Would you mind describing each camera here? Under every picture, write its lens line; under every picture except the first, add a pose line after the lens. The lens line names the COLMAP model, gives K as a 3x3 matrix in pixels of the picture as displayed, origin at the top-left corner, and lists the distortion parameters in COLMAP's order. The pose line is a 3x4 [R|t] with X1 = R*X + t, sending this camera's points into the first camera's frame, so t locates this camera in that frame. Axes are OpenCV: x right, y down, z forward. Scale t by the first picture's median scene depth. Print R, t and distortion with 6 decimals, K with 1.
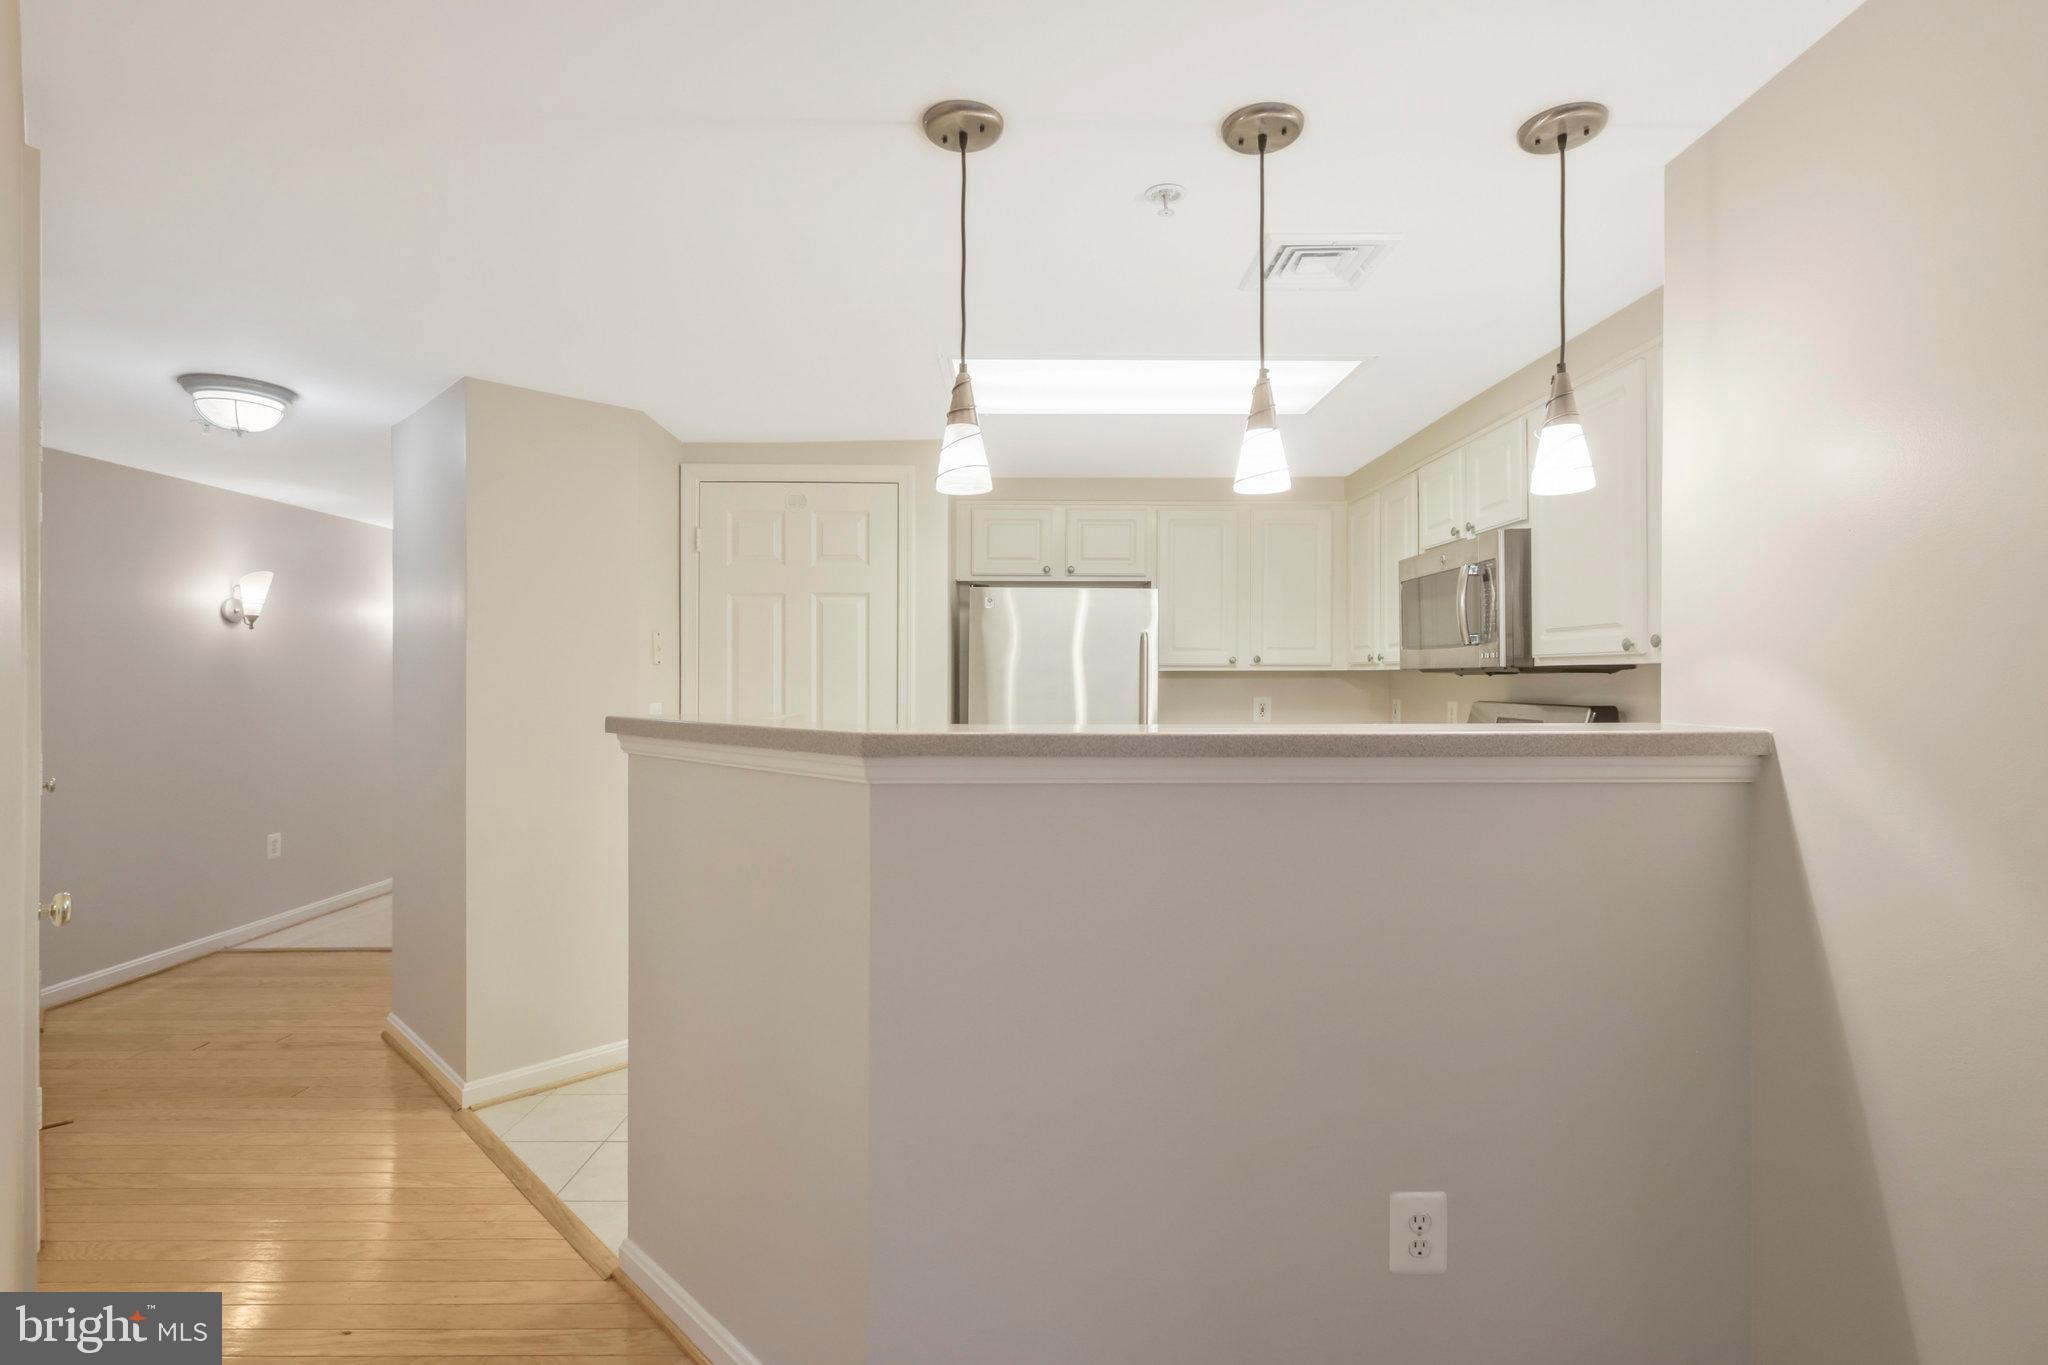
lens RADIAL K [[962.4, 0, 1027.7], [0, 962.4, 685.9], [0, 0, 1]] dist [0.001991, 0.000084]
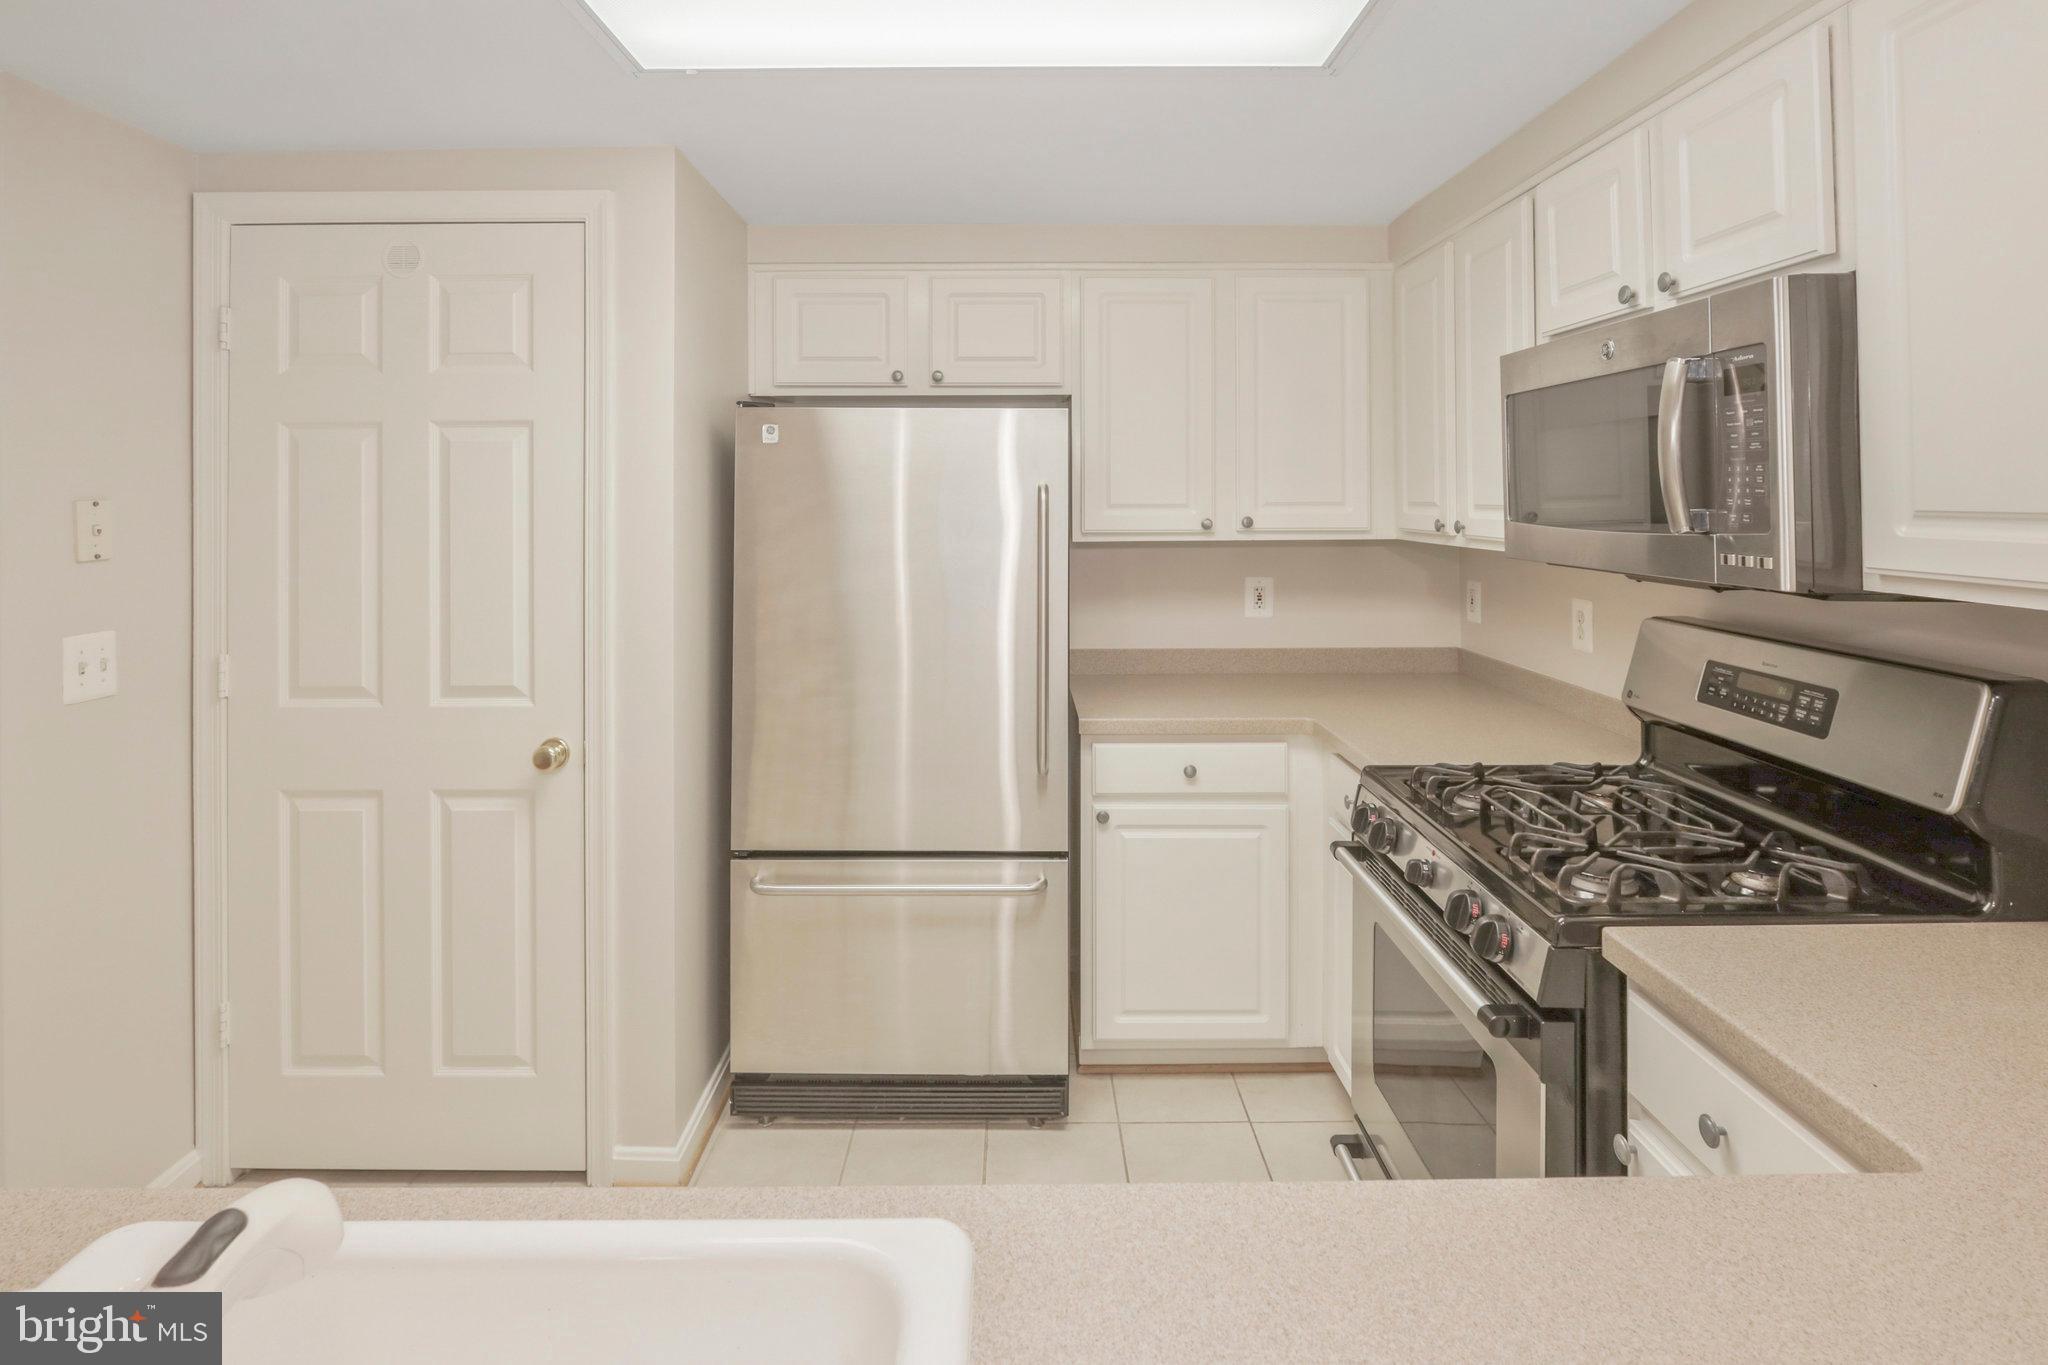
lens RADIAL K [[1019.3, 0, 1015.5], [0, 1019.3, 490.9], [0, 0, 1]] dist [-0.007019, -0.000175]
pose [[0.999887, -0.004739, -0.014280, 0.120077], [0.004587, 0.999933, -0.010643, -0.048934], [0.014329, 0.010576, 0.999841, 0.421077]]
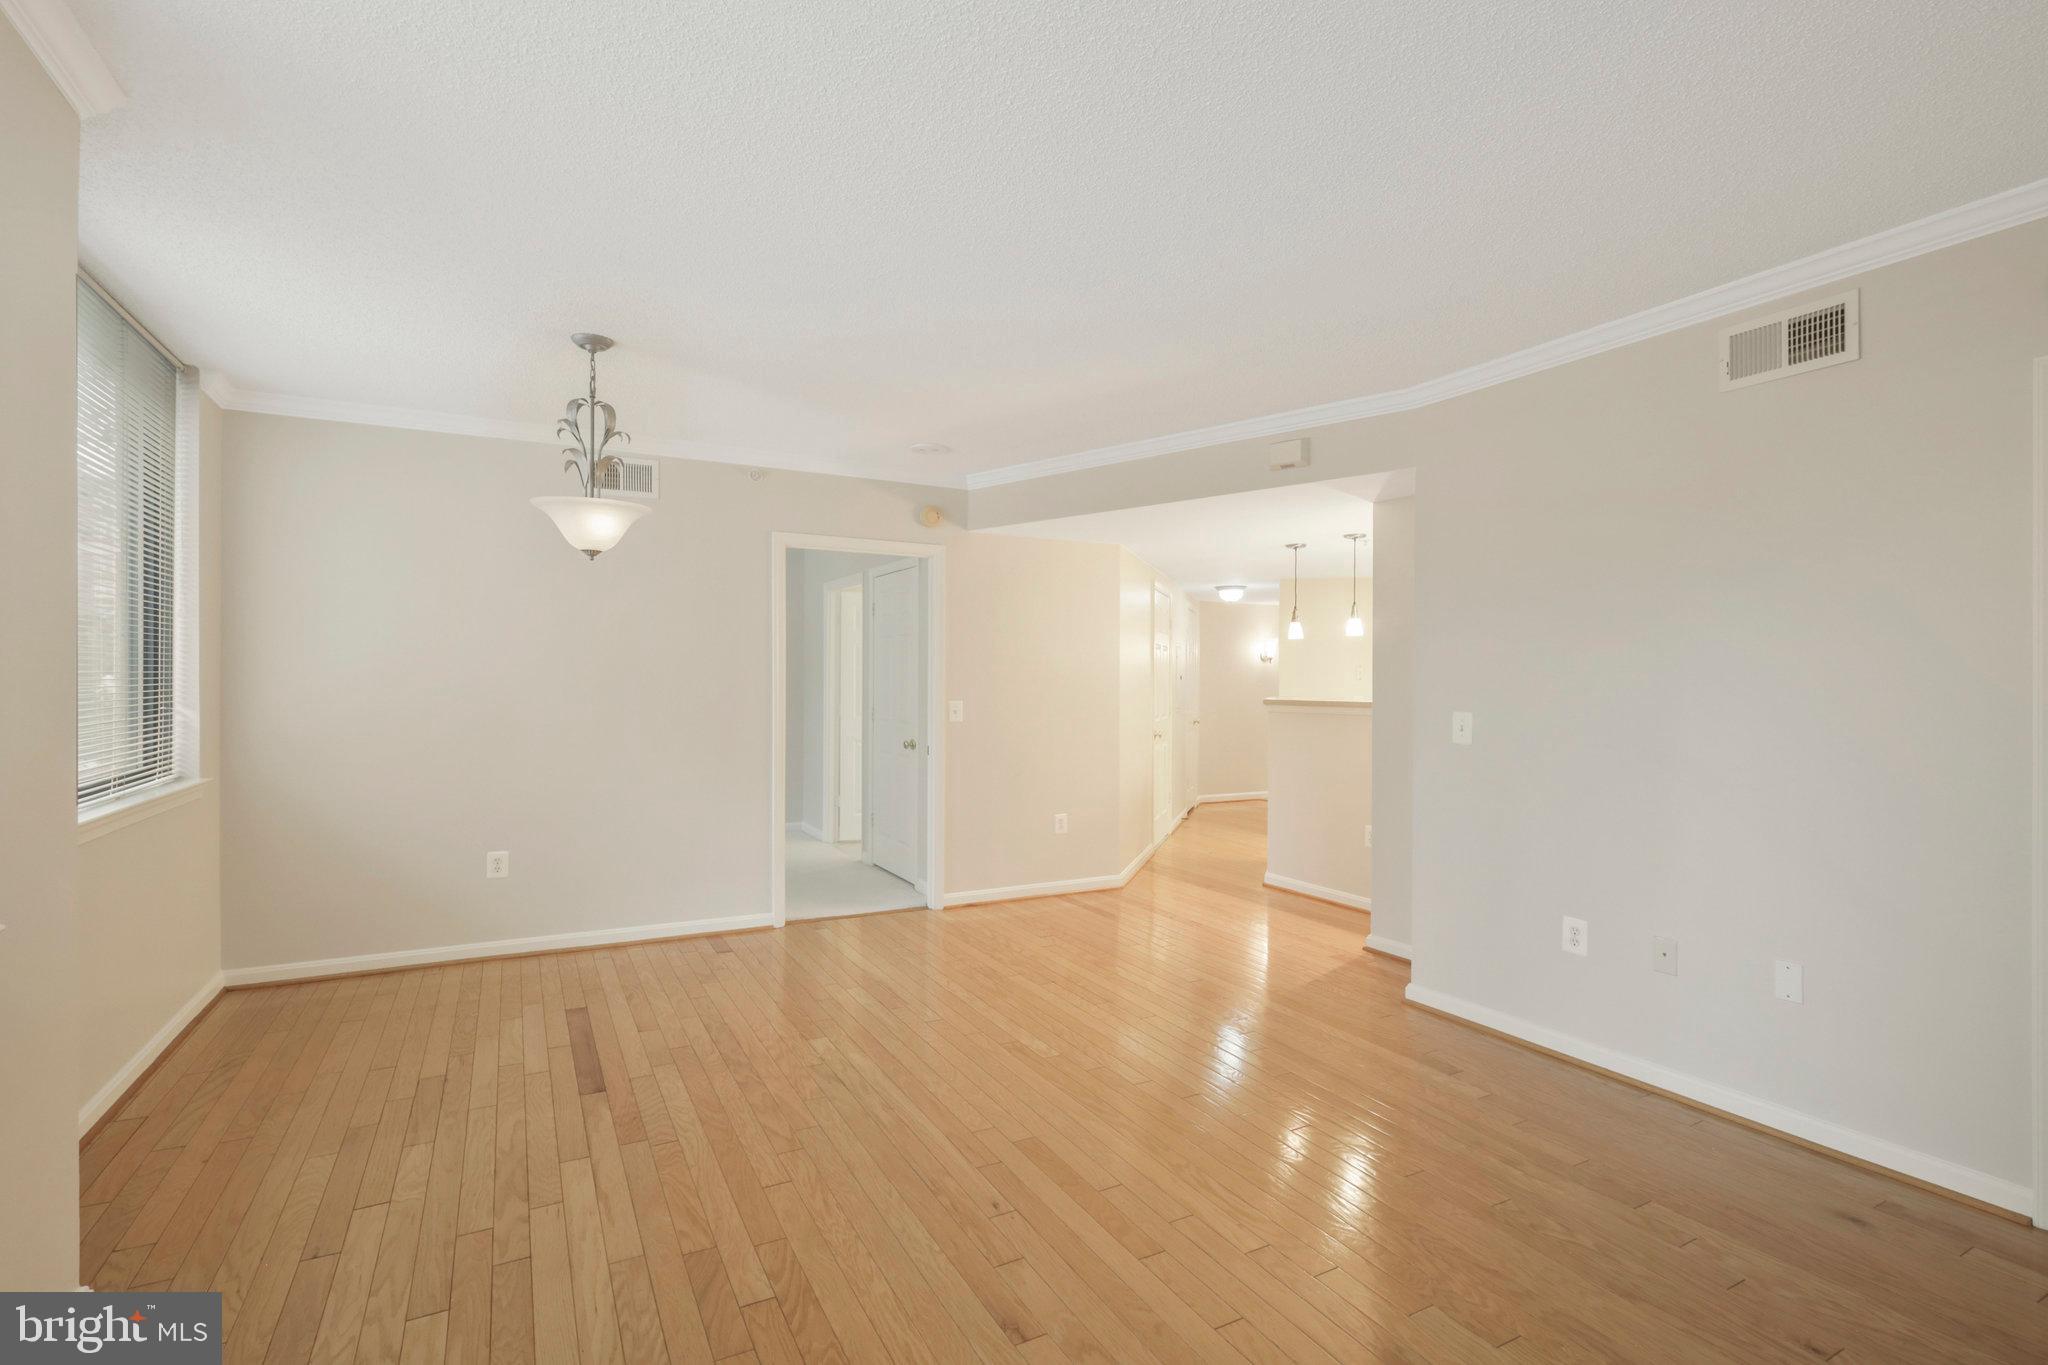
lens RADIAL K [[962.4, 0, 1027.7], [0, 962.4, 685.9], [0, 0, 1]] dist [0.001991, 0.000084]
pose [[0.461517, 0.003361, -0.887125, 1.257967], [-0.007219, 0.999974, 0.000034, -0.002104], [0.887102, 0.006388, 0.461529, -0.757140]]
